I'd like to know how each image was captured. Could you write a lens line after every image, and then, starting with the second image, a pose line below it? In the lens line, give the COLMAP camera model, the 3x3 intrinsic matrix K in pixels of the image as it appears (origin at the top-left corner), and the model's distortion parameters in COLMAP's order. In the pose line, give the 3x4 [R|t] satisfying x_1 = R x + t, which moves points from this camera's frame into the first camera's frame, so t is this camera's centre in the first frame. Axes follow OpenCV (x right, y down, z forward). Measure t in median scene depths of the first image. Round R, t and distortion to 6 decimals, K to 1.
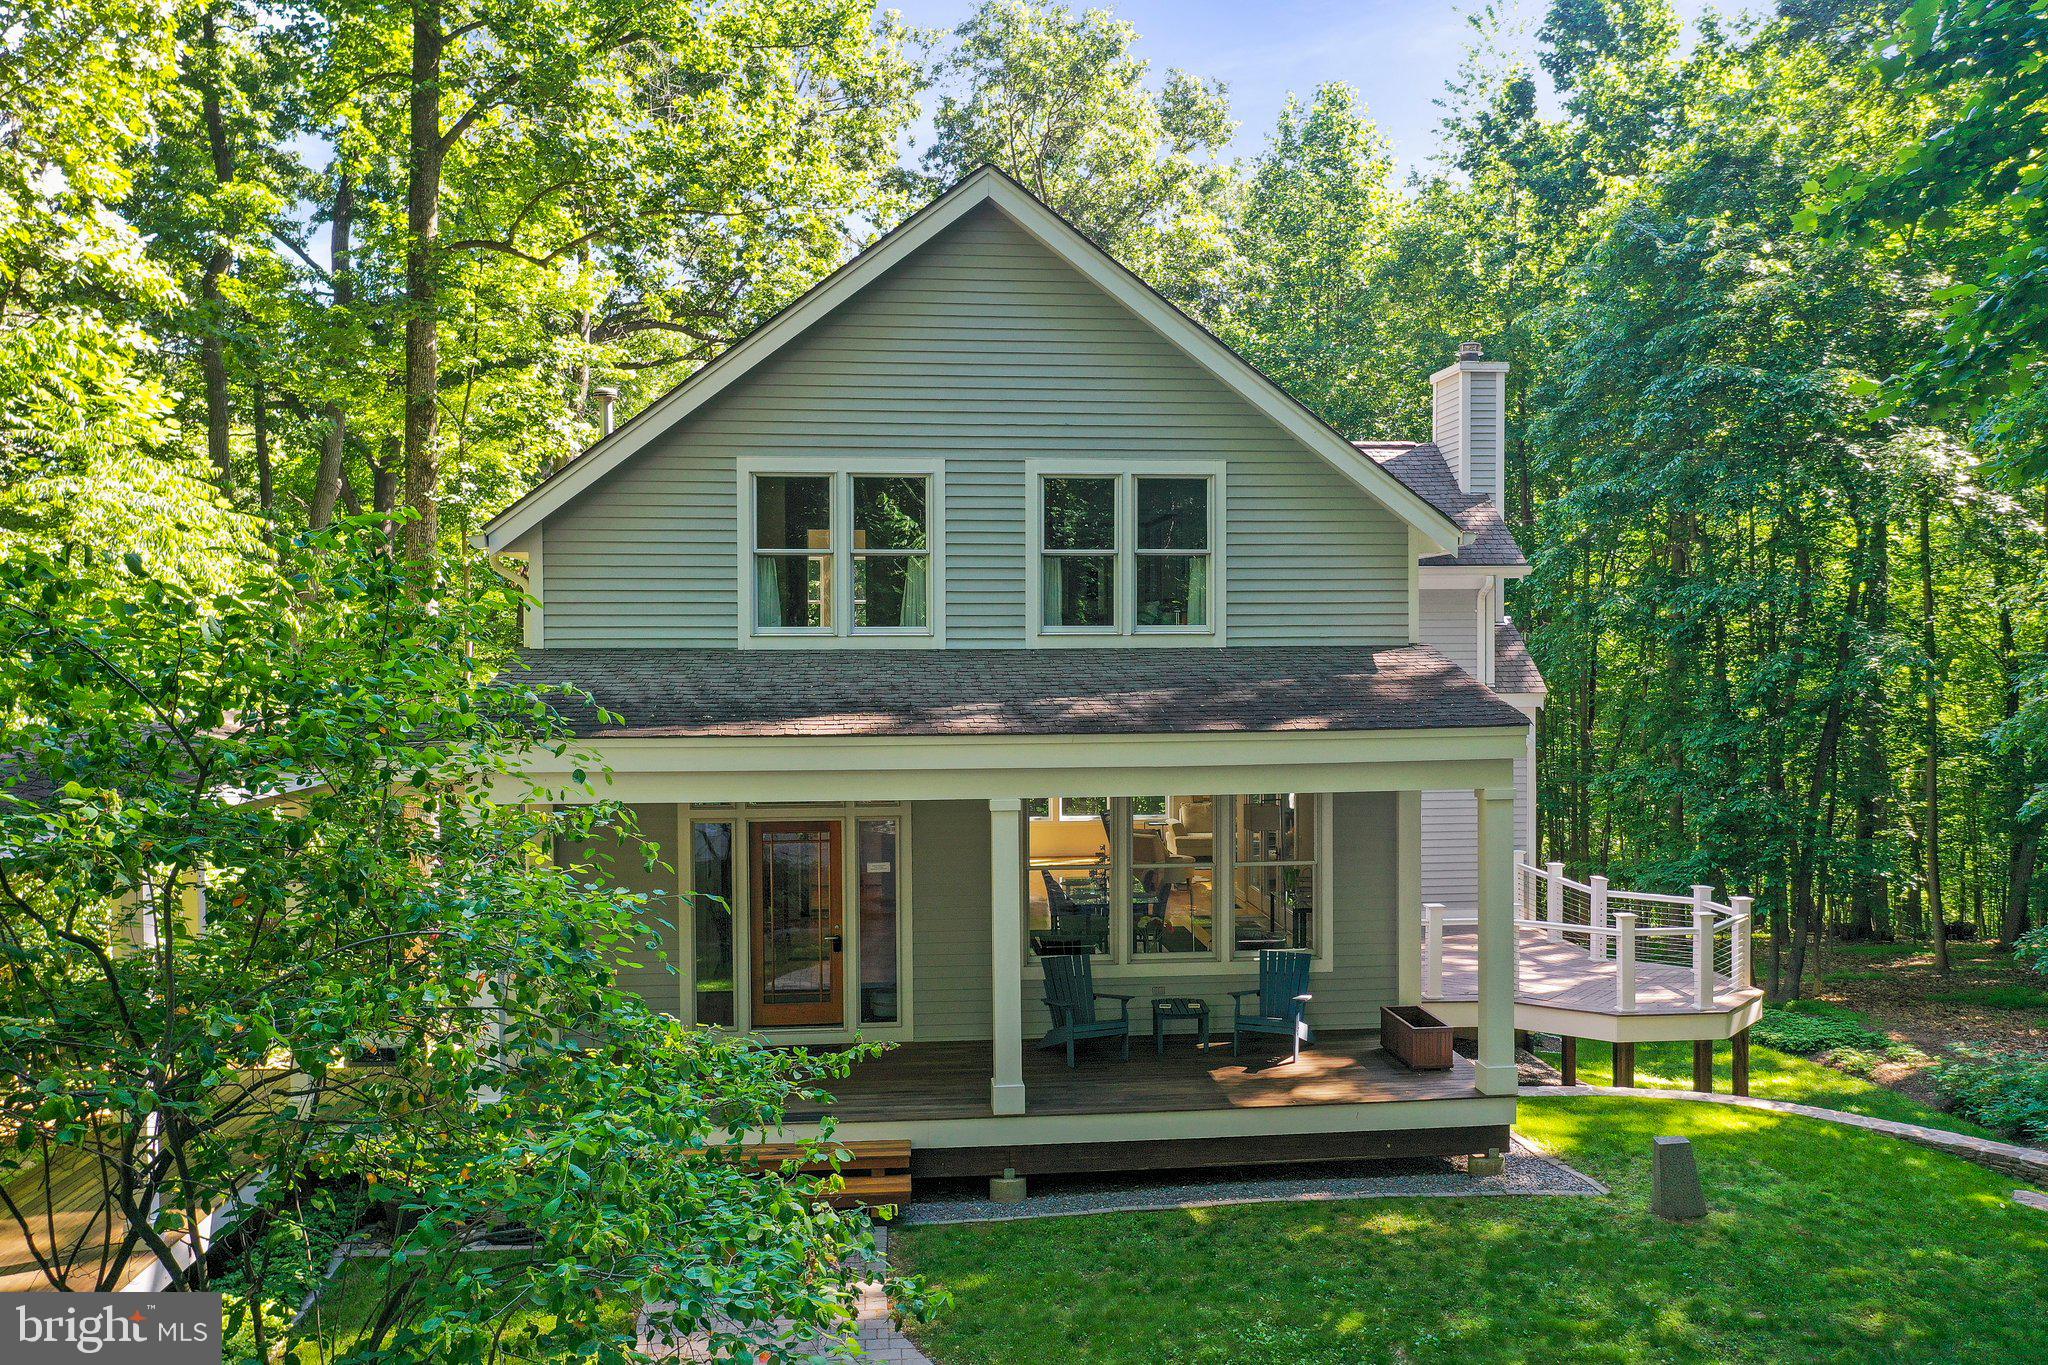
lens RADIAL K [[1631.1, 0, 1034.3], [0, 1631.1, 679.8], [0, 0, 1]] dist [0.002529, -0.000269]
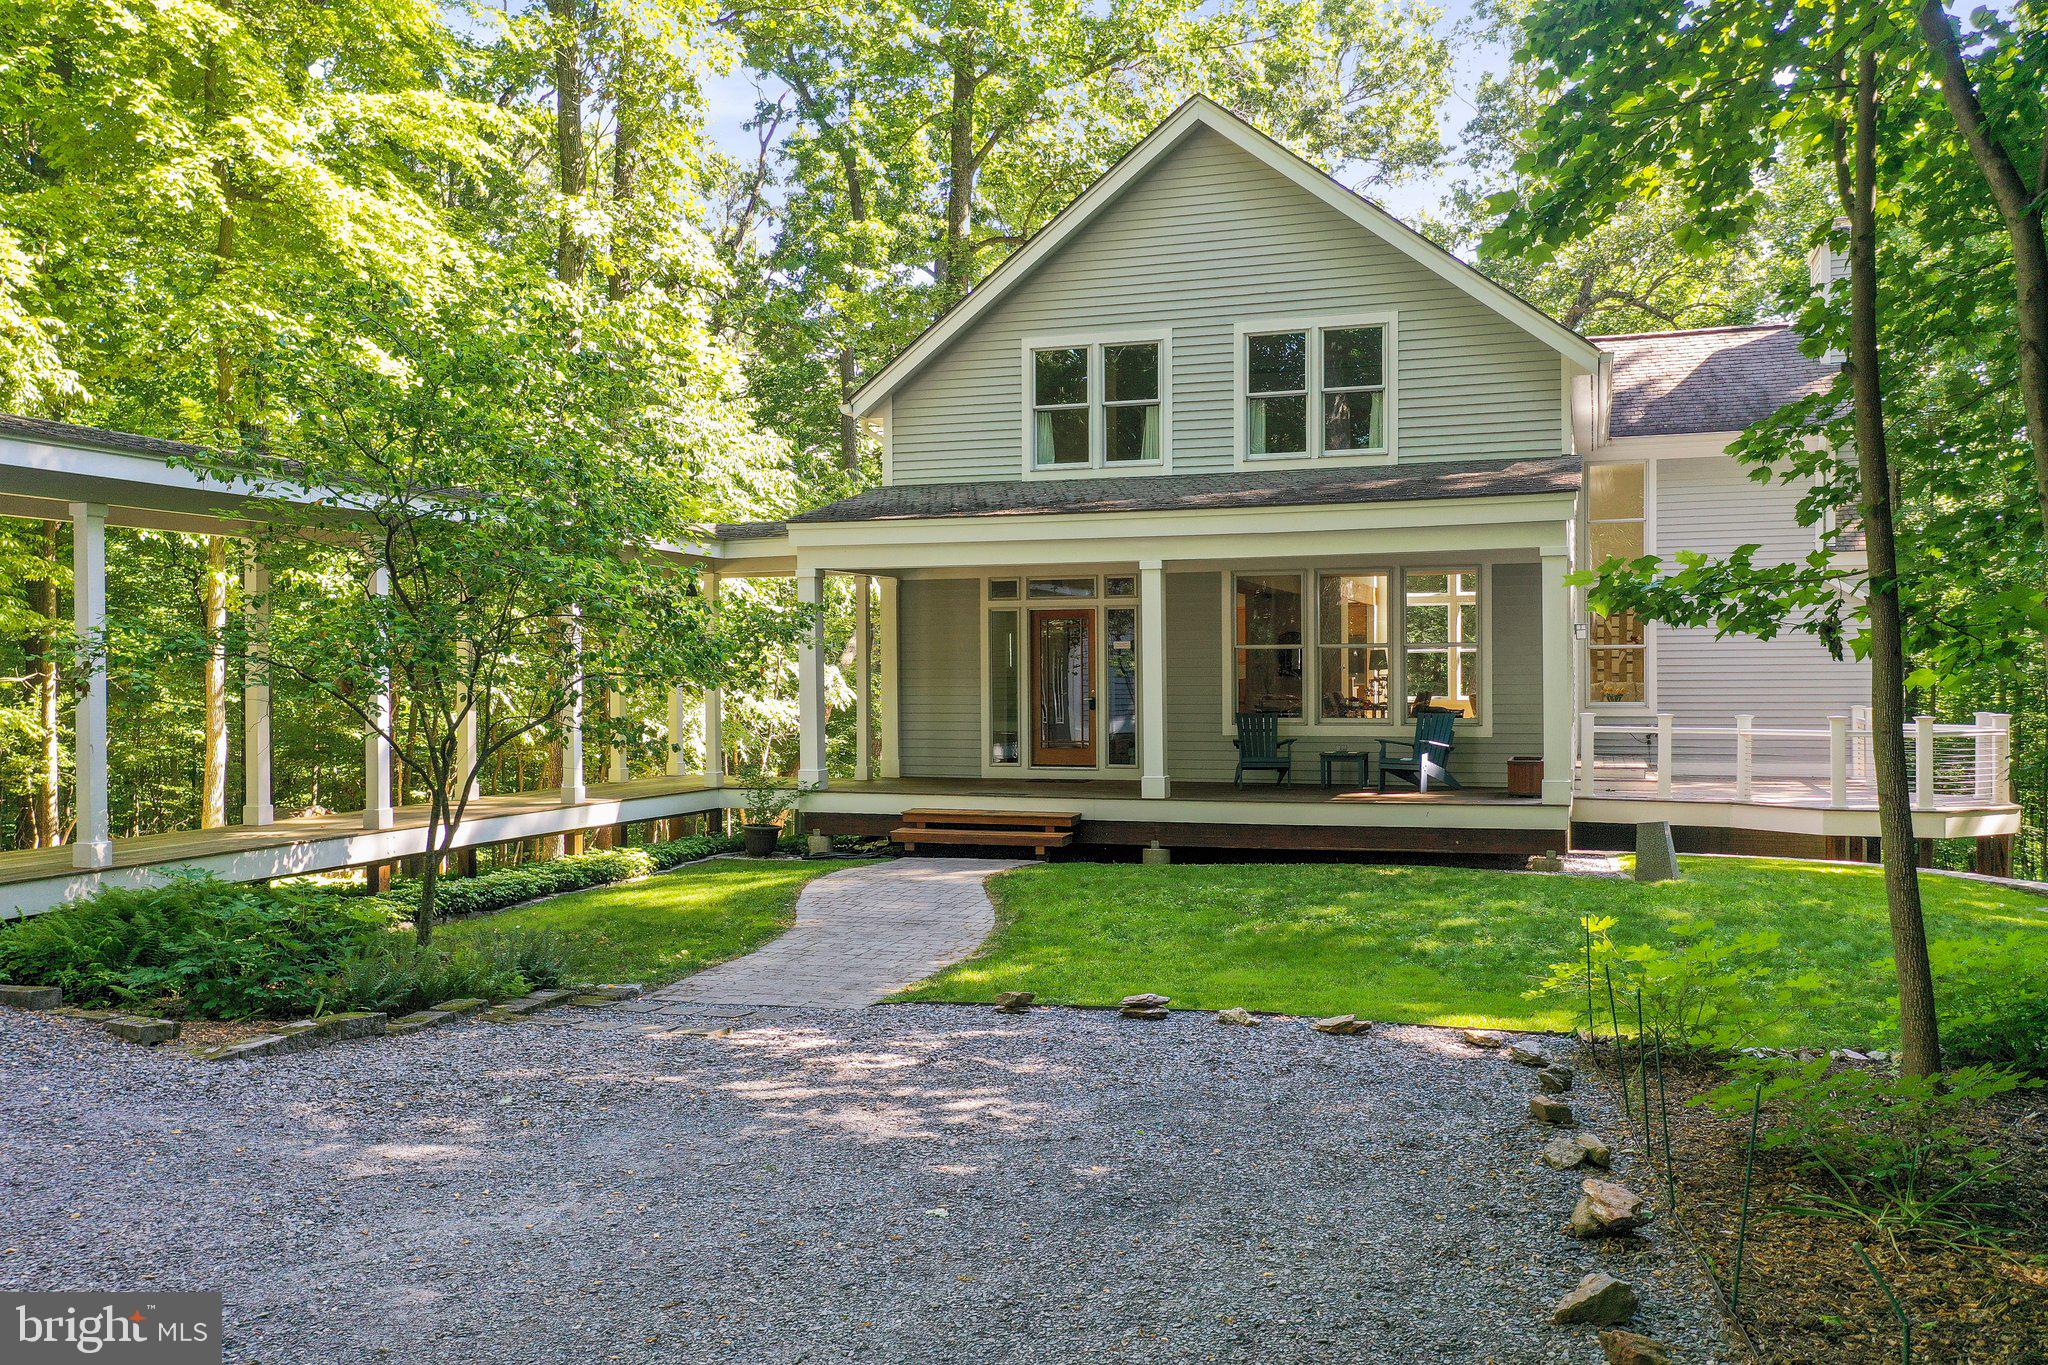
lens RADIAL K [[1636.7, 0, 1024.0], [0, 1636.7, 682.5], [0, 0, 1]] dist [-0.009436, -0.003926]
pose [[0.906106, 0.002928, -0.423041, 0.326693], [-0.009443, 0.999867, -0.013305, 0.137895], [0.422945, 0.016050, 0.906013, -0.182626]]
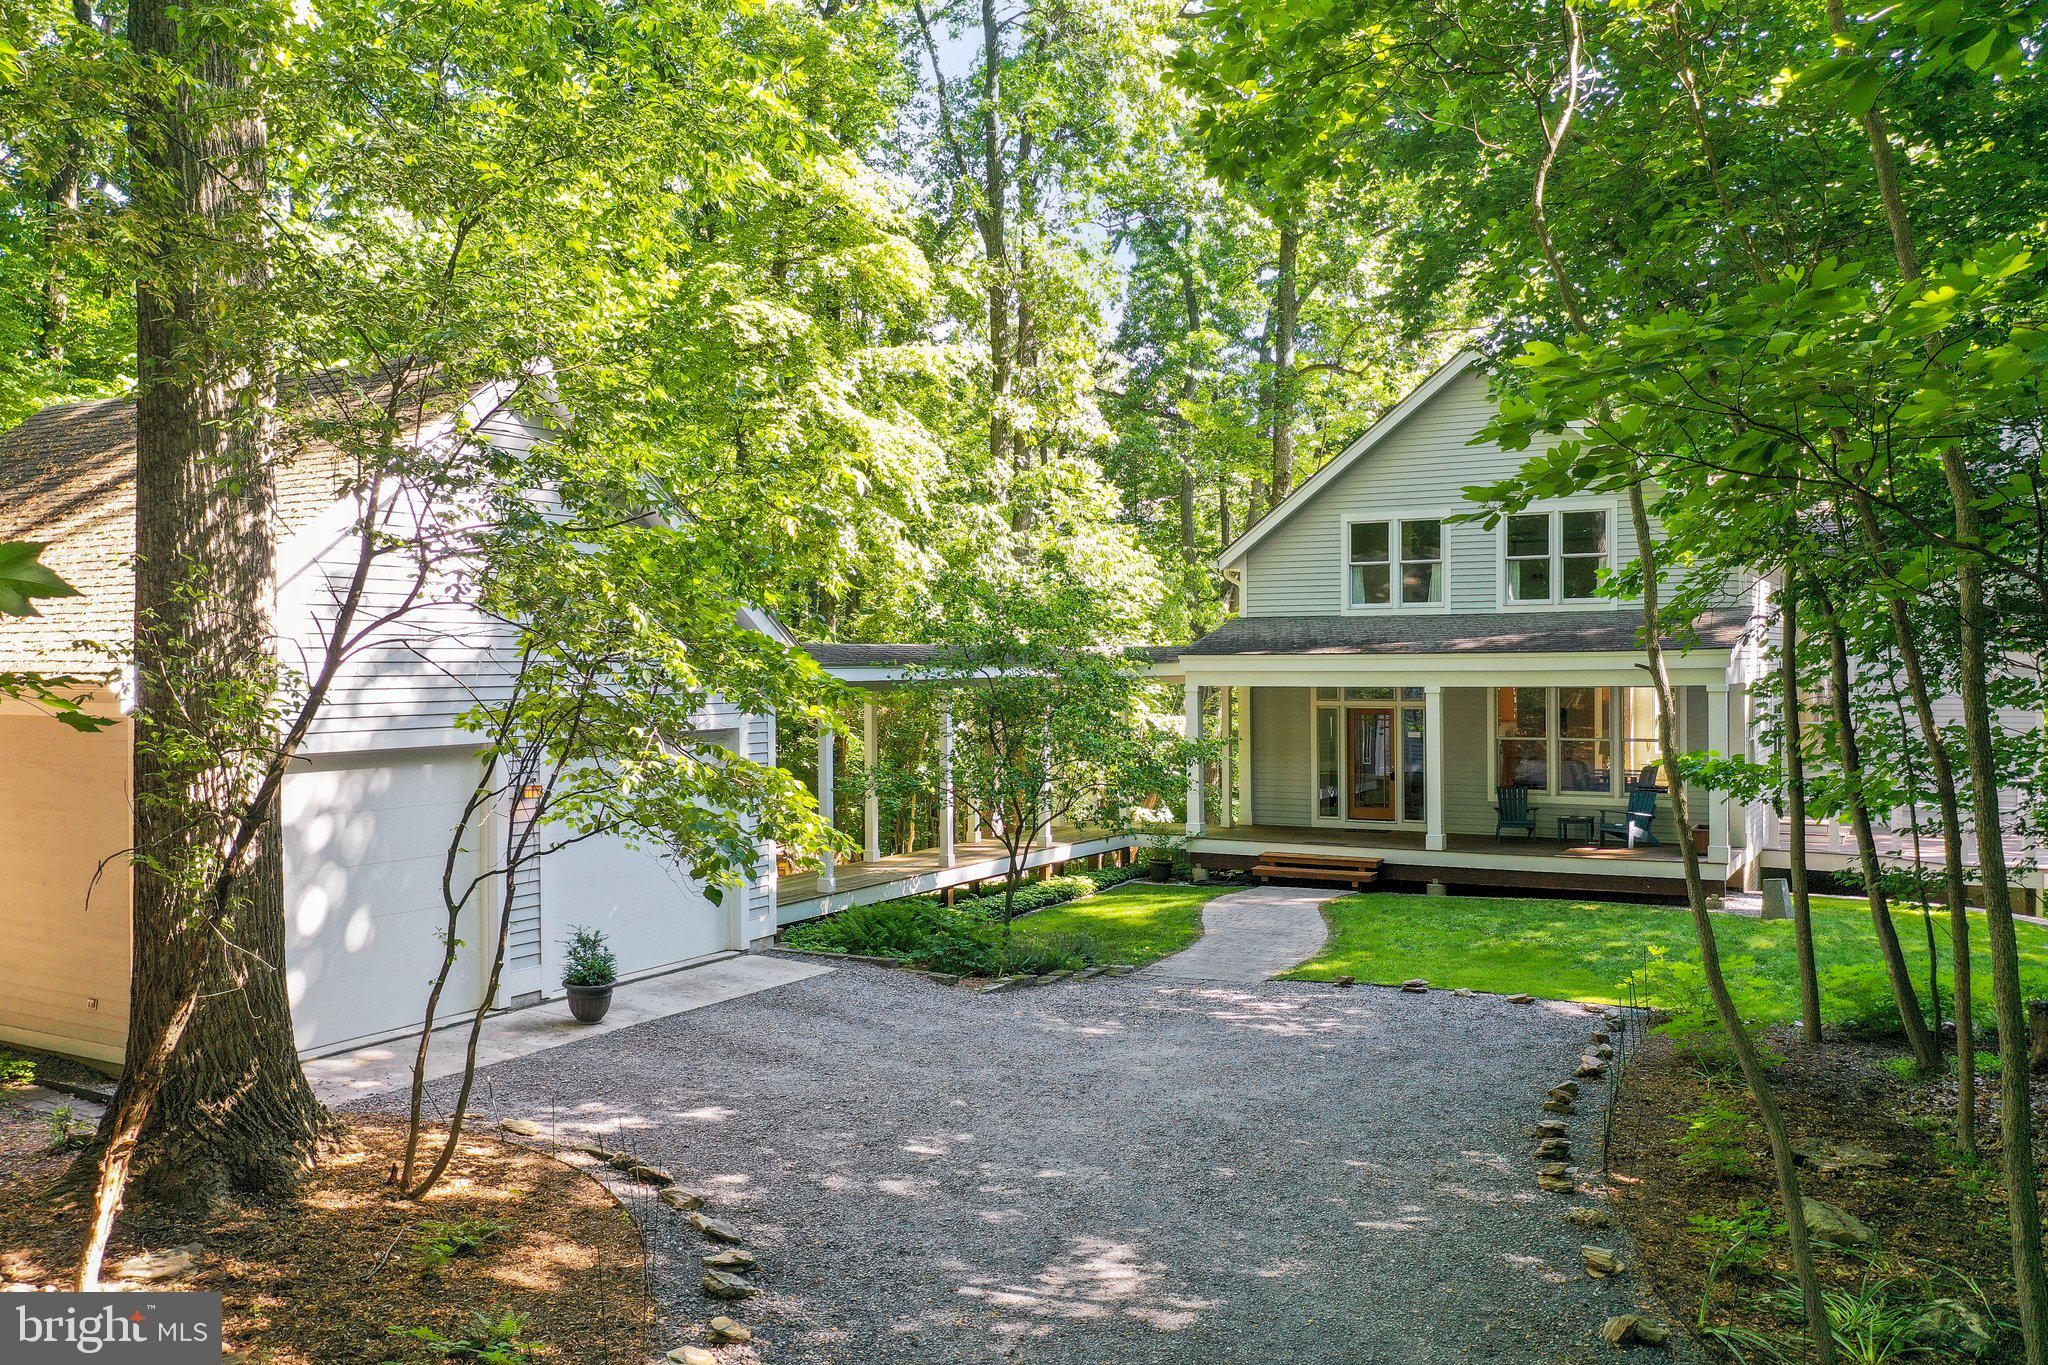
lens RADIAL K [[1631.1, 0, 1034.3], [0, 1631.1, 679.8], [0, 0, 1]] dist [0.002529, -0.000269]
pose [[0.815841, 0.005395, -0.578251, 0.516605], [-0.012154, 0.999896, -0.007819, 0.062059], [0.578148, 0.013407, 0.815821, -0.617491]]
